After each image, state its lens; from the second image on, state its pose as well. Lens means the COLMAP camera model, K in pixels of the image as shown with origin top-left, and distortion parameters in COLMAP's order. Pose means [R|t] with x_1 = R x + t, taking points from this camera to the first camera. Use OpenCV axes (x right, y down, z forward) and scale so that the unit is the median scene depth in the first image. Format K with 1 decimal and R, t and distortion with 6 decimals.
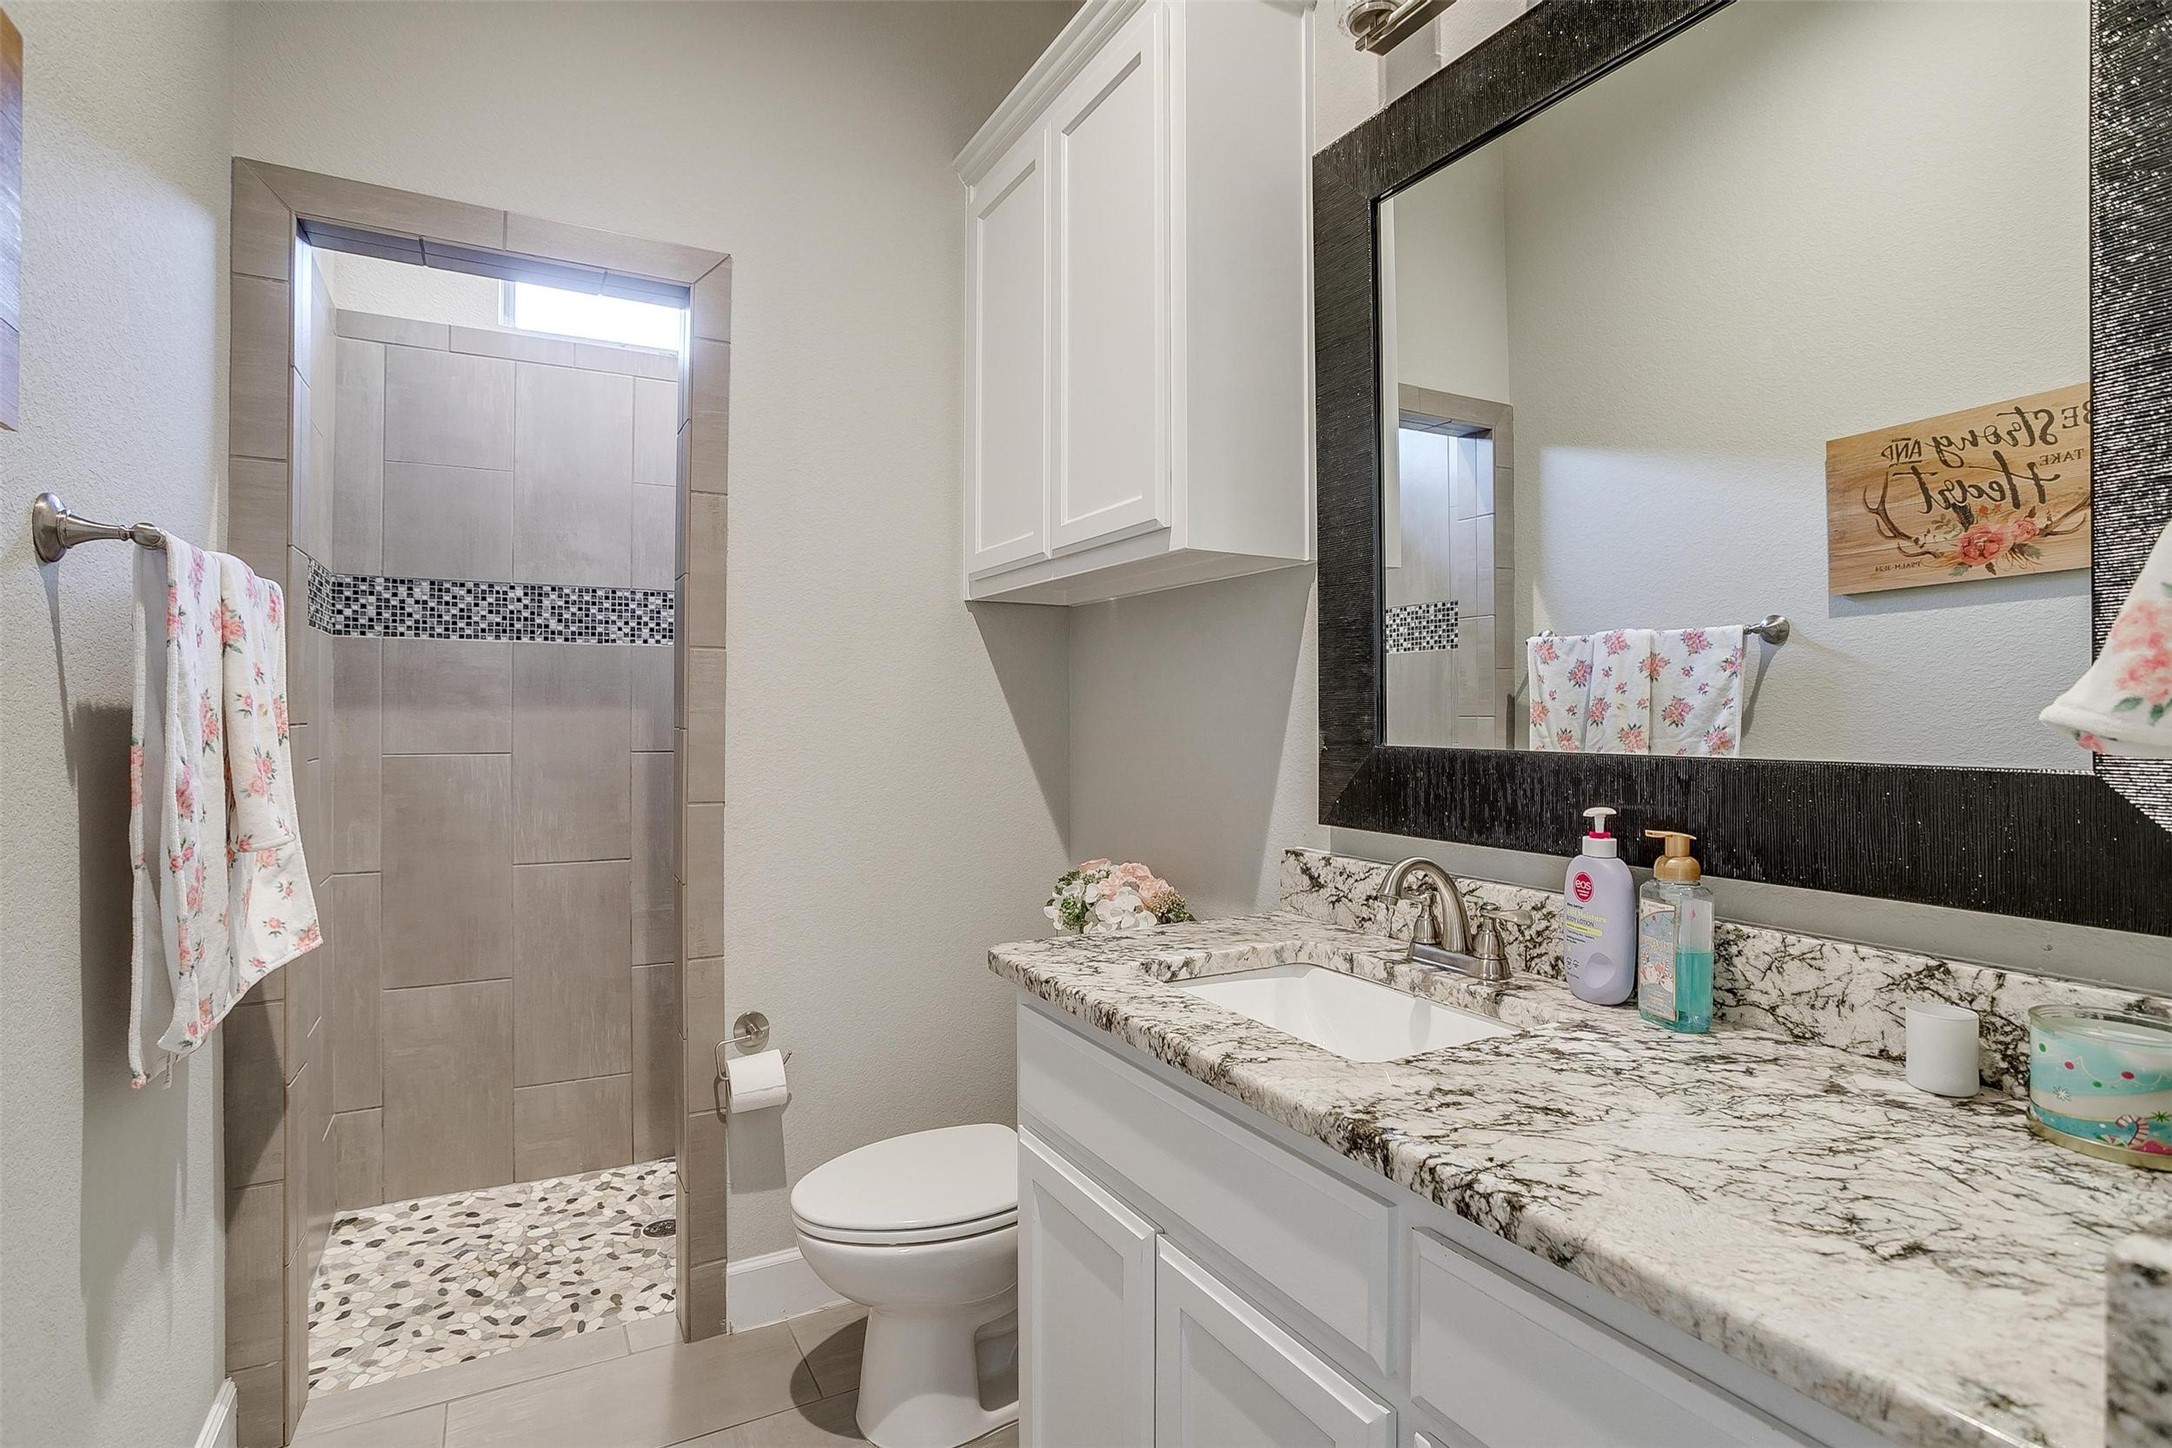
lens RADIAL K [[1053.2, 0, 1081.4], [0, 1053.2, 705.8], [0, 0, 1]] dist [-0.060314, 0.029132]
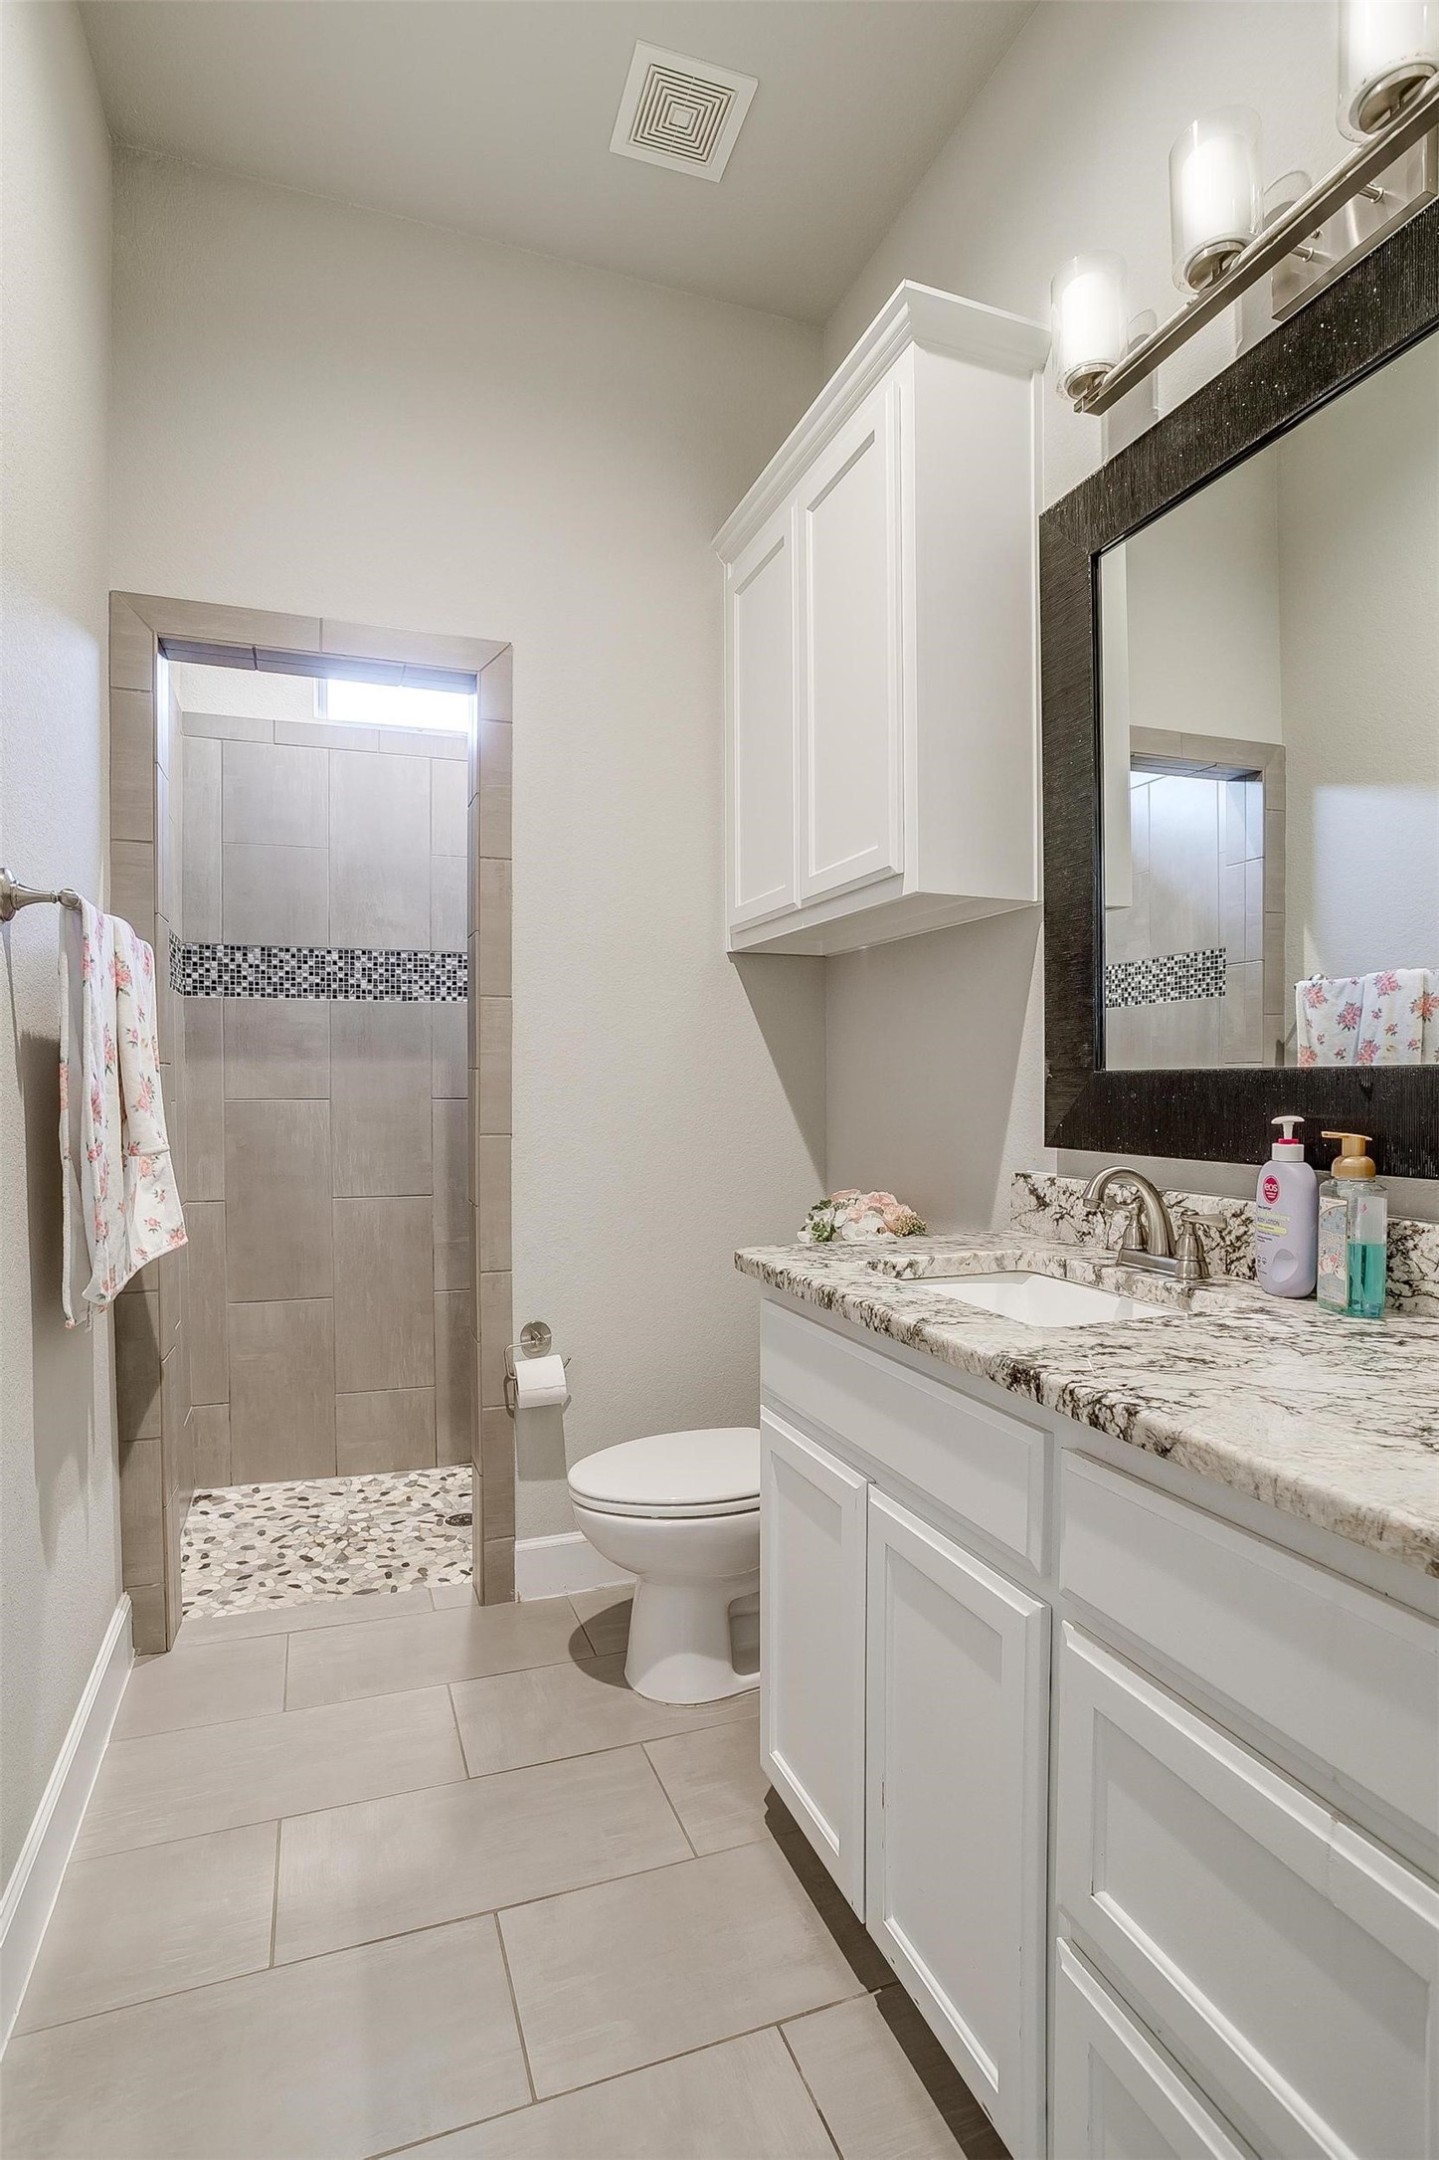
lens RADIAL K [[1058.9, 0, 706.9], [0, 1058.9, 1102.0], [0, 0, 1]] dist [-0.063602, 0.036676]
pose [[0.988186, -0.001478, -0.153255, 0.048334], [0.005277, 0.999689, 0.024388, 0.037290], [0.153171, -0.024908, 0.987886, -0.106665]]
